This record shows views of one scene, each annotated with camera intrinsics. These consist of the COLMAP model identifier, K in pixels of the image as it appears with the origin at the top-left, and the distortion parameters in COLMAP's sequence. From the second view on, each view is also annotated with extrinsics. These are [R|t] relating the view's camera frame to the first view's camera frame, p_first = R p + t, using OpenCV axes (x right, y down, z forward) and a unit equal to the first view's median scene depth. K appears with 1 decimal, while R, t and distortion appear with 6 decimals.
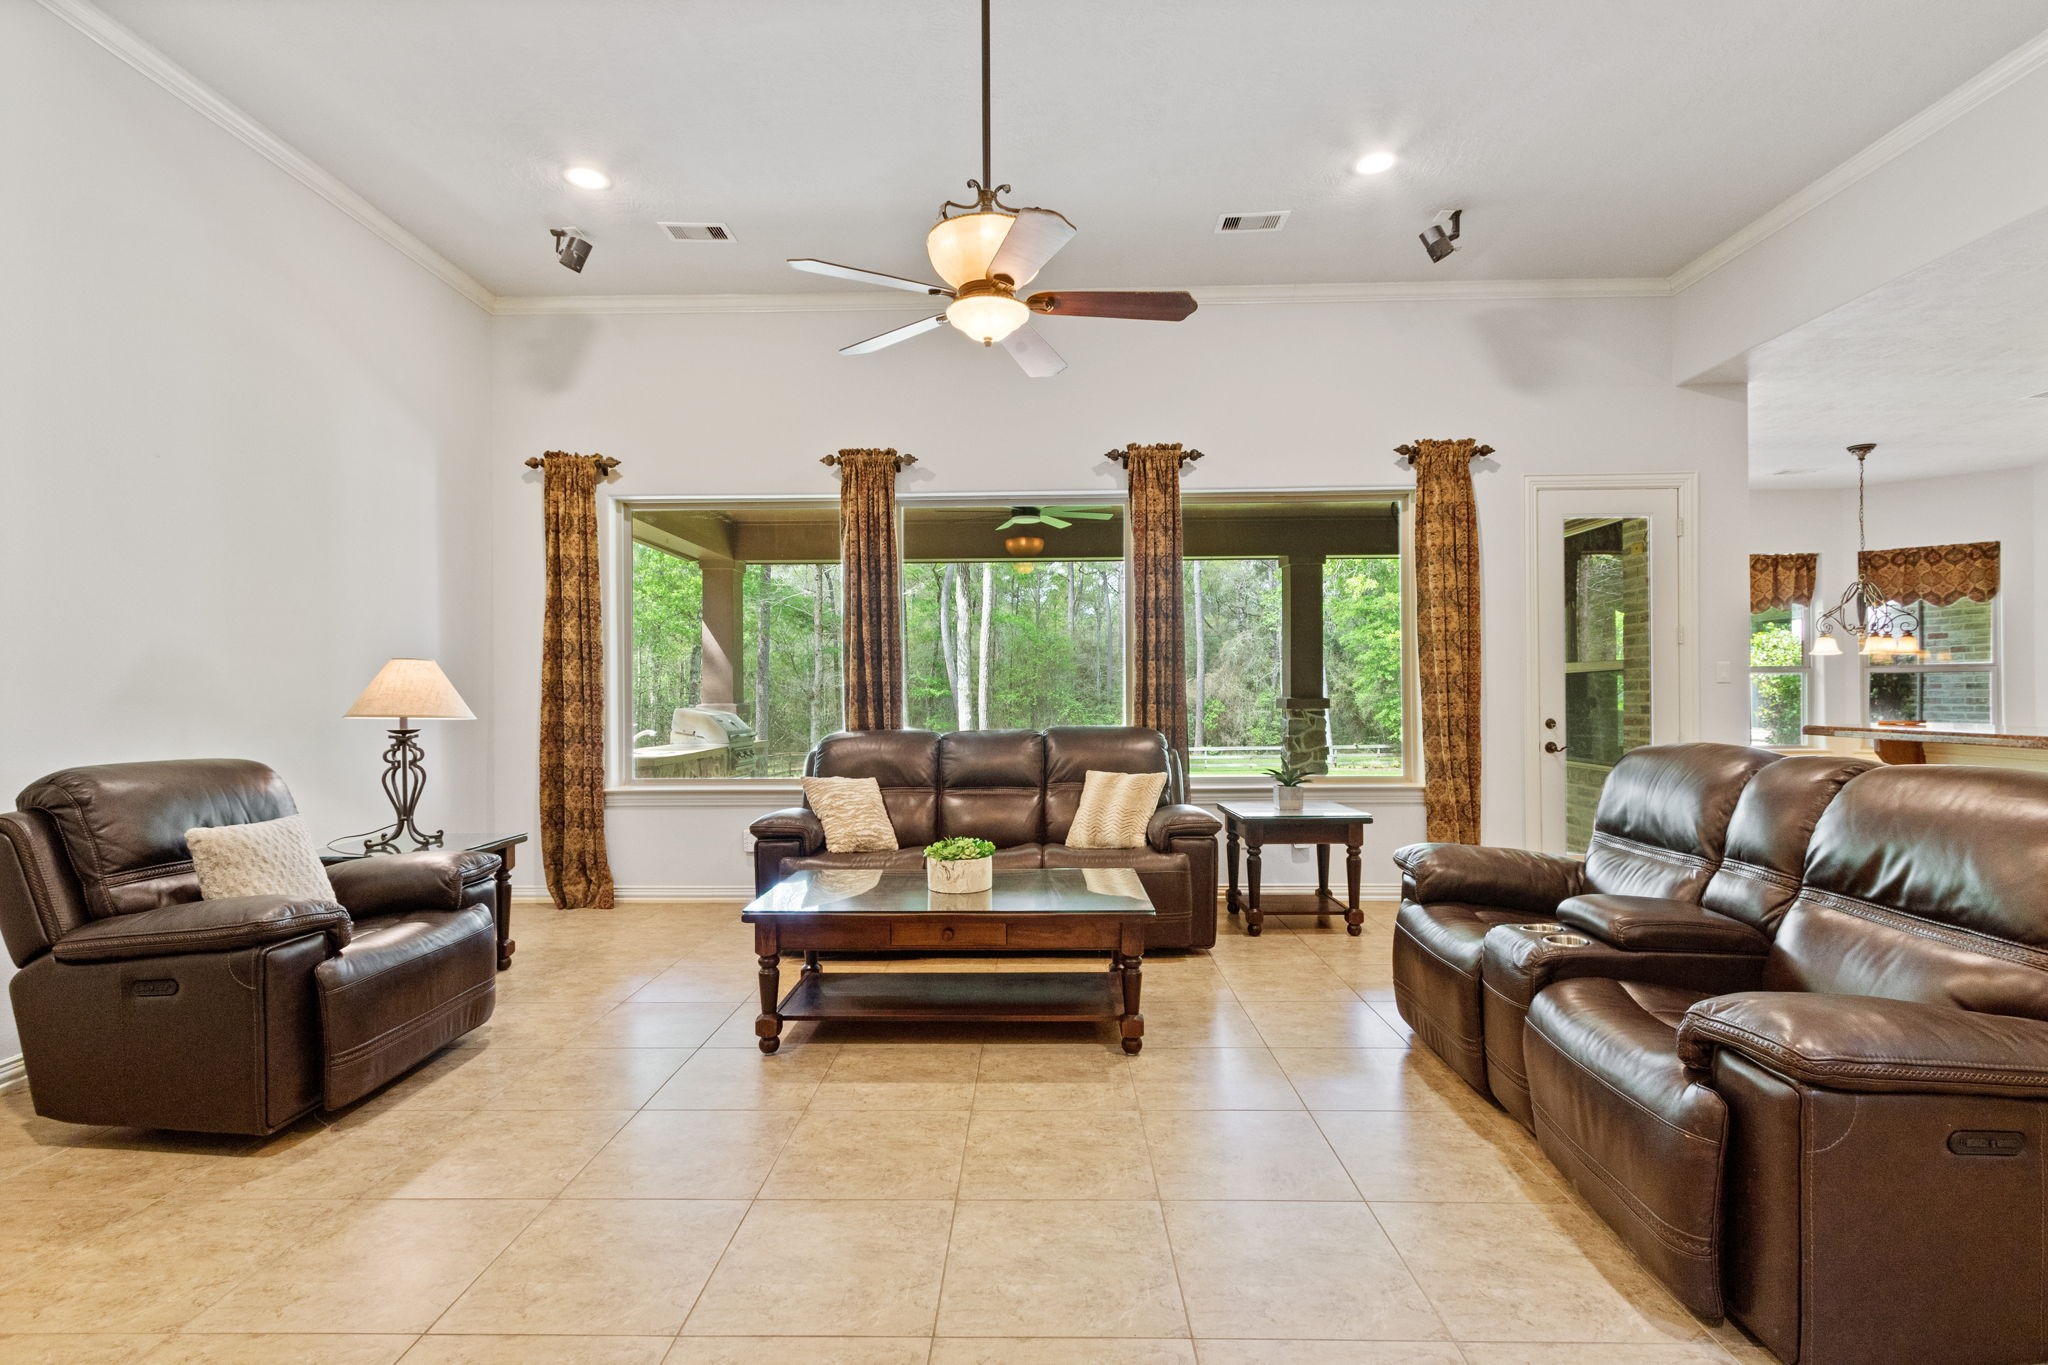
lens RADIAL K [[952.2, 0, 1023.7], [0, 952.2, 688.7], [0, 0, 1]] dist [0.006842, -0.001293]
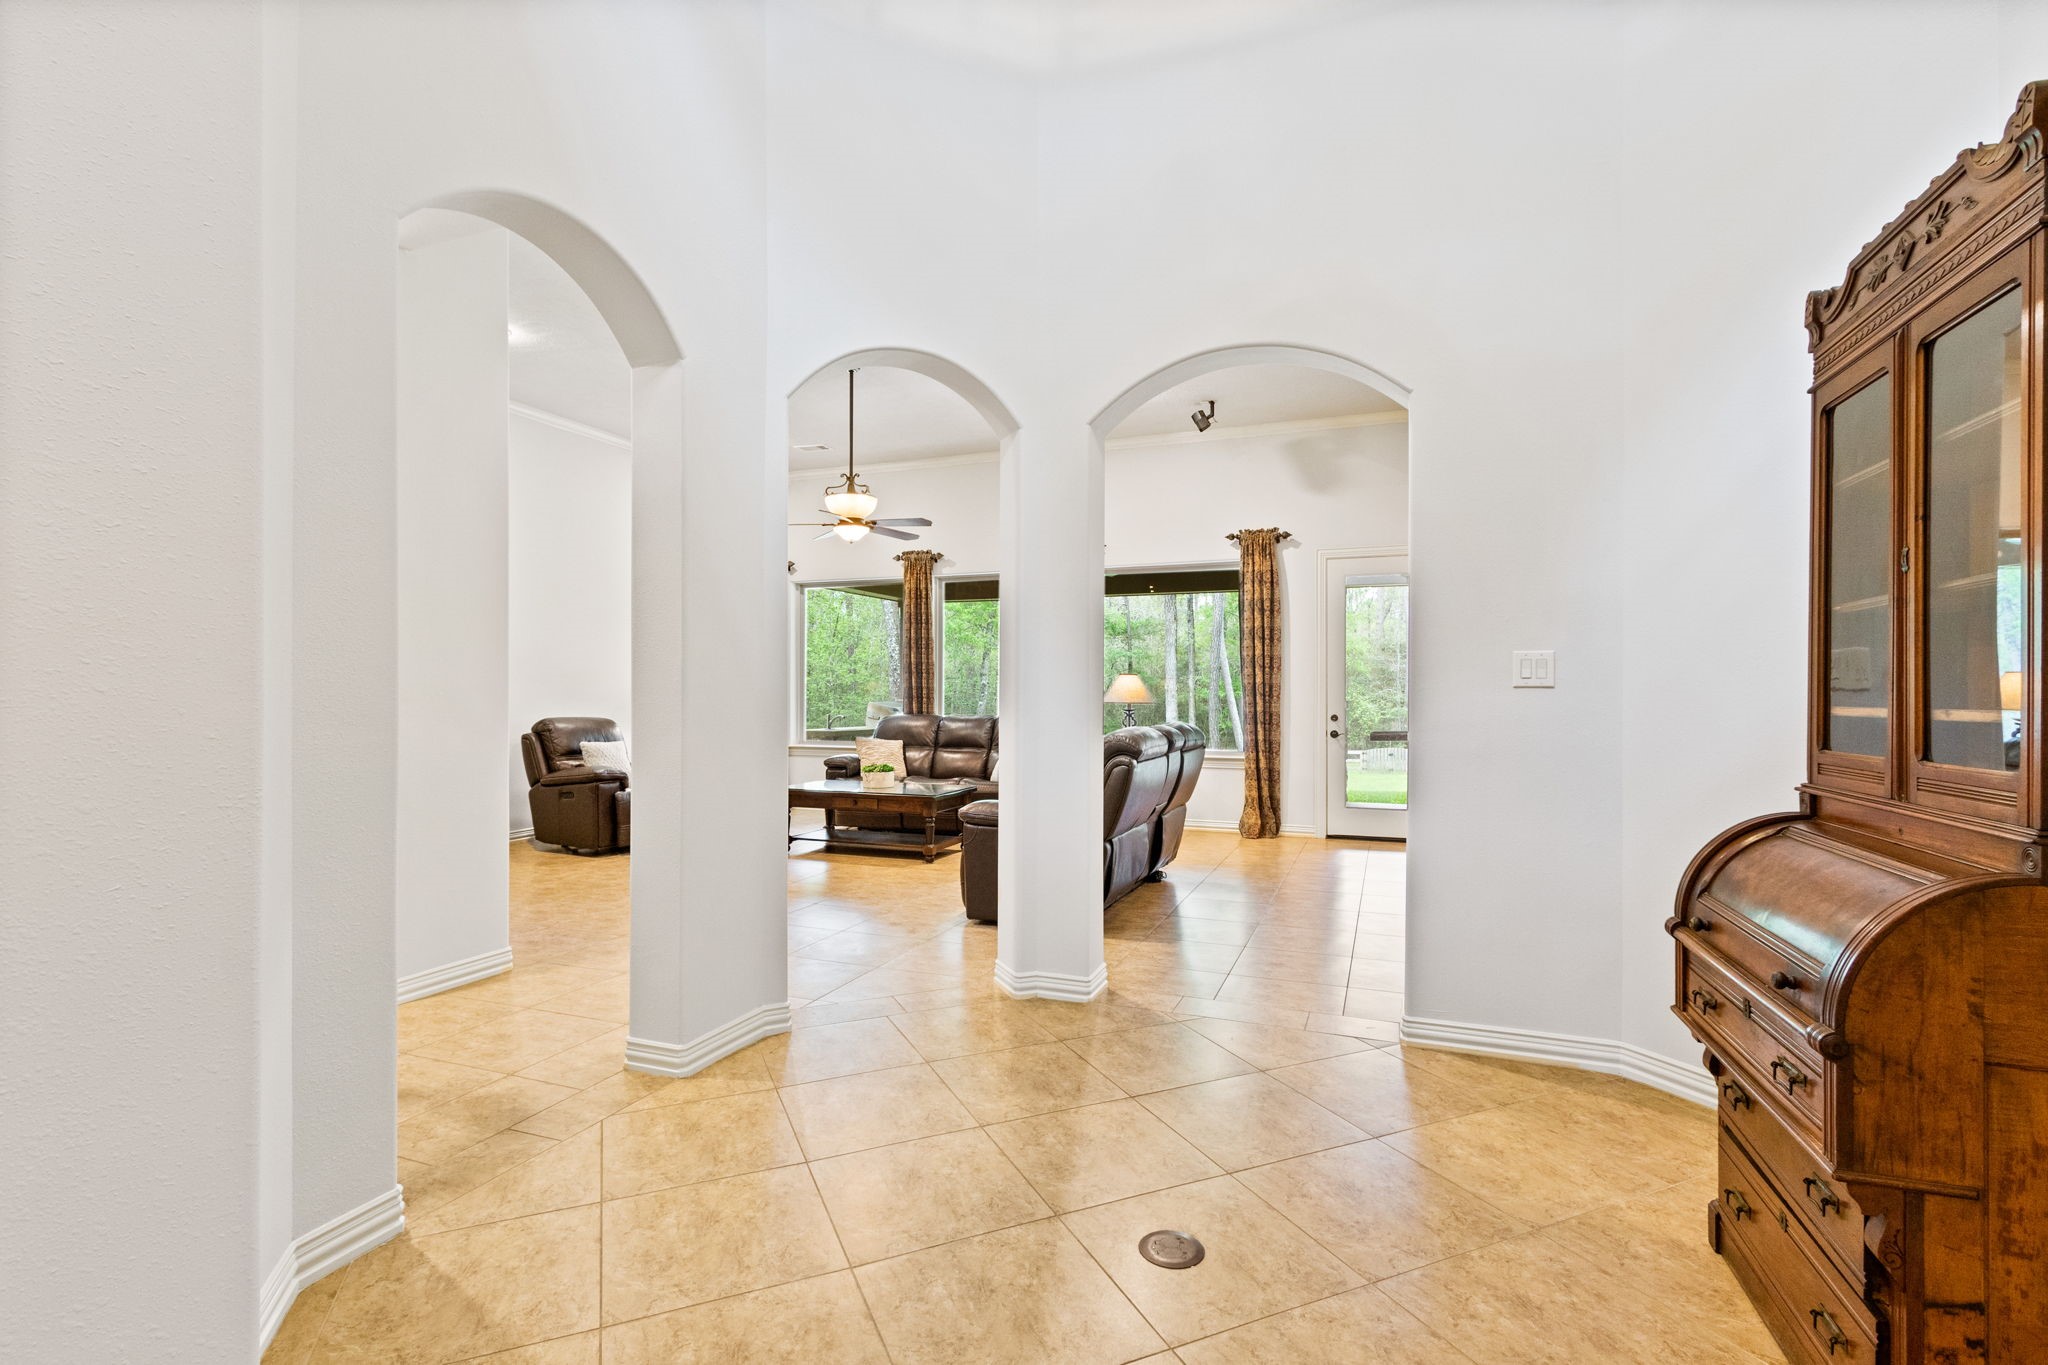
lens RADIAL K [[939.0, 0, 1022.2], [0, 939.0, 692.4], [0, 0, 1]] dist [0.000385, -0.000674]
pose [[0.939174, 0.008879, -0.343326, 0.699559], [-0.007021, 0.999953, 0.006653, -0.010436], [0.343369, -0.003838, 0.939193, -0.614211]]
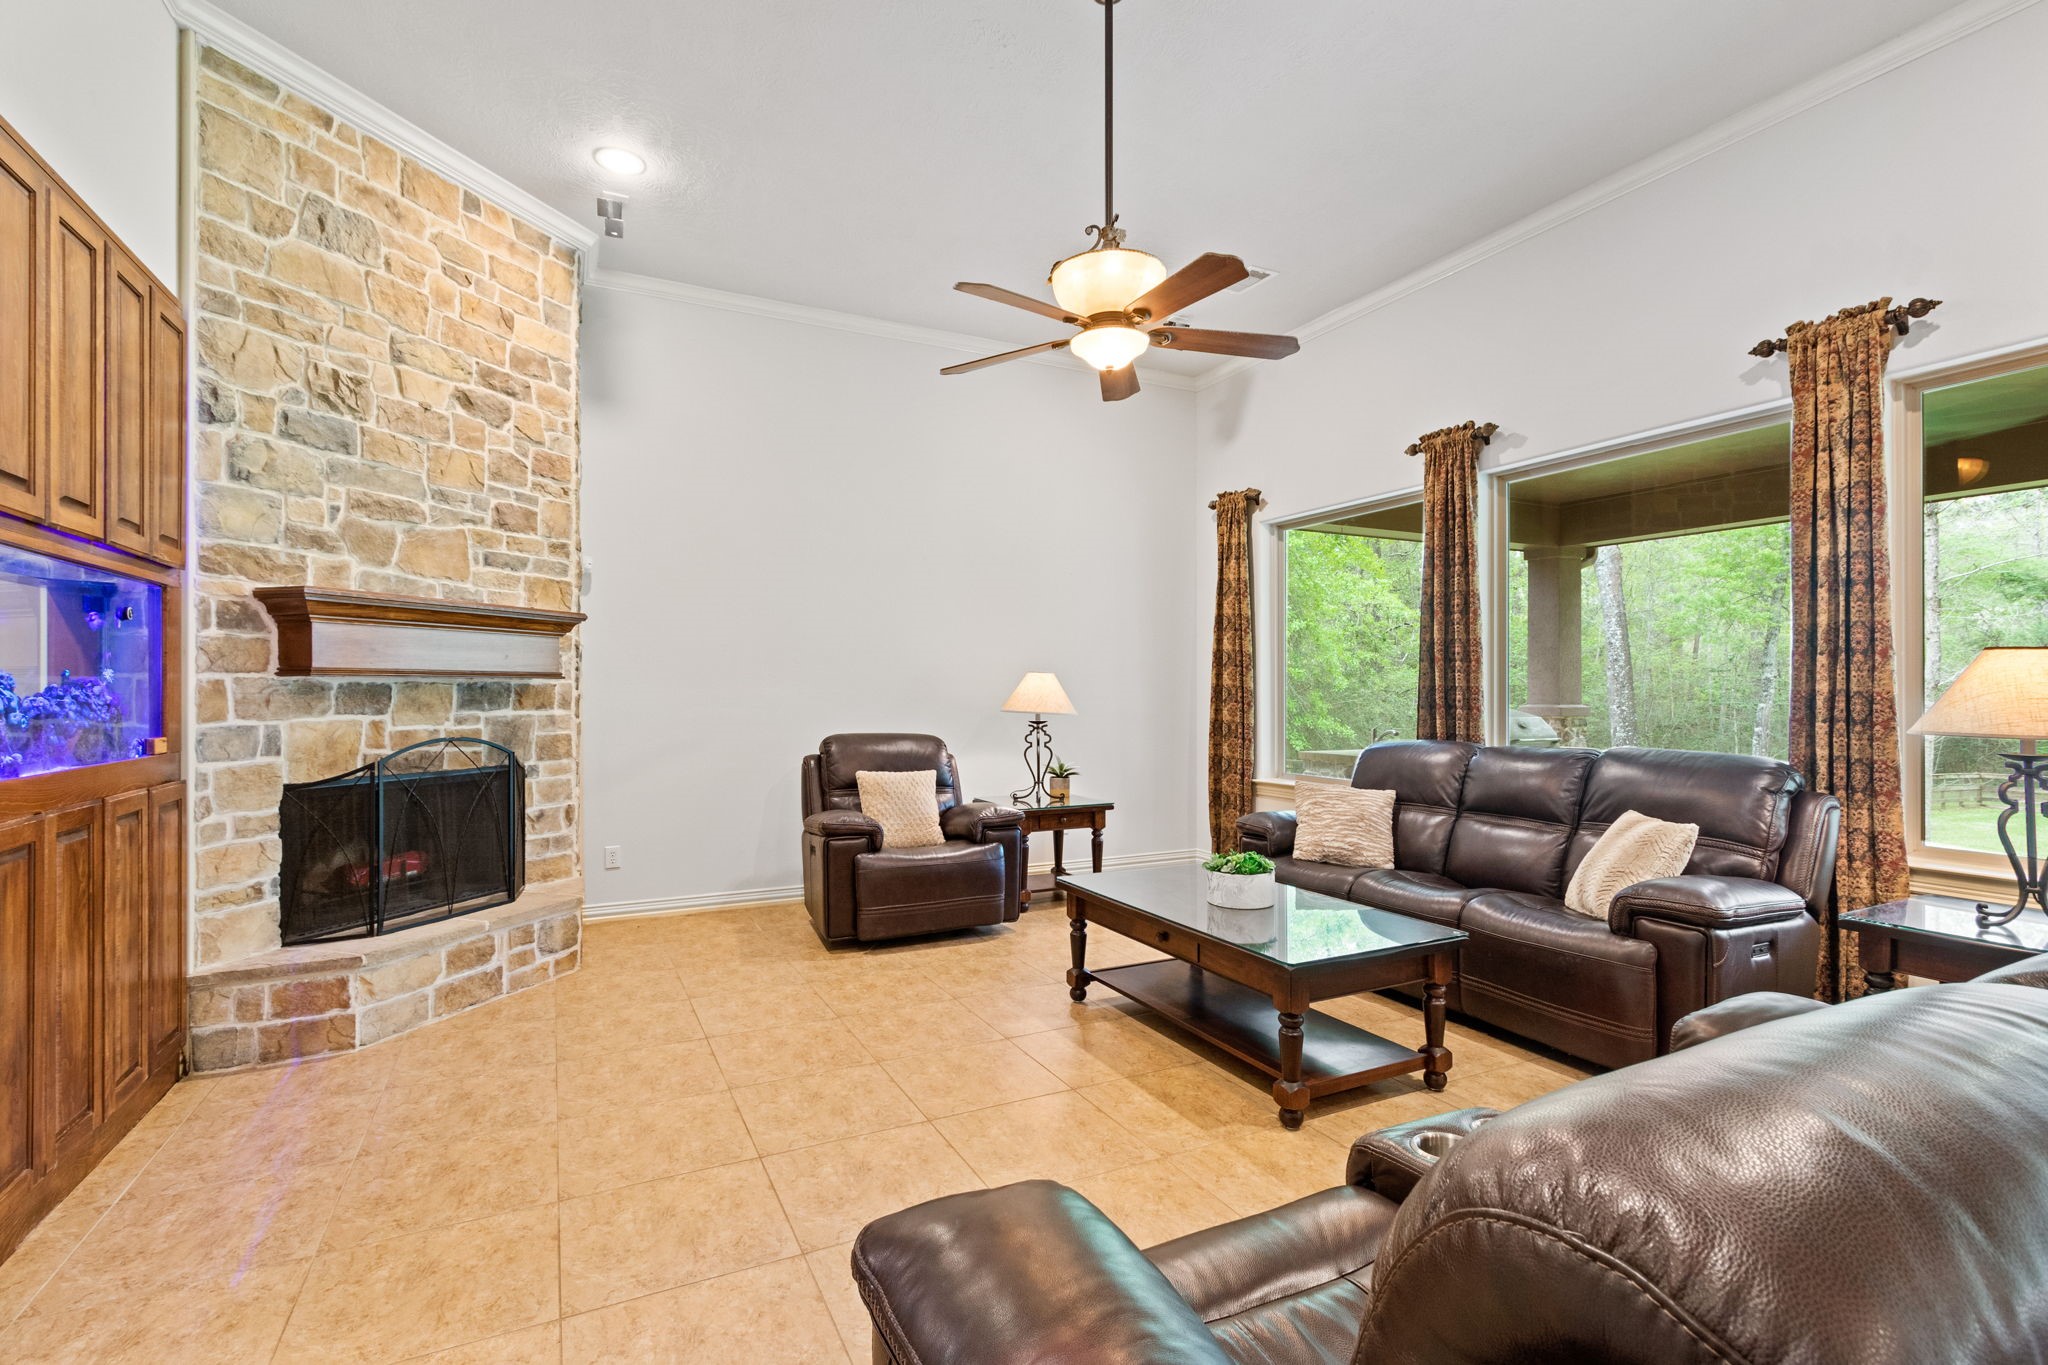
lens RADIAL K [[939.0, 0, 1022.2], [0, 939.0, 692.4], [0, 0, 1]] dist [0.000385, -0.000674]
pose [[0.466046, 0.009104, -0.884714, 0.513306], [0.002052, 0.999933, 0.011371, -0.014389], [0.884758, -0.007115, 0.465996, 0.267283]]
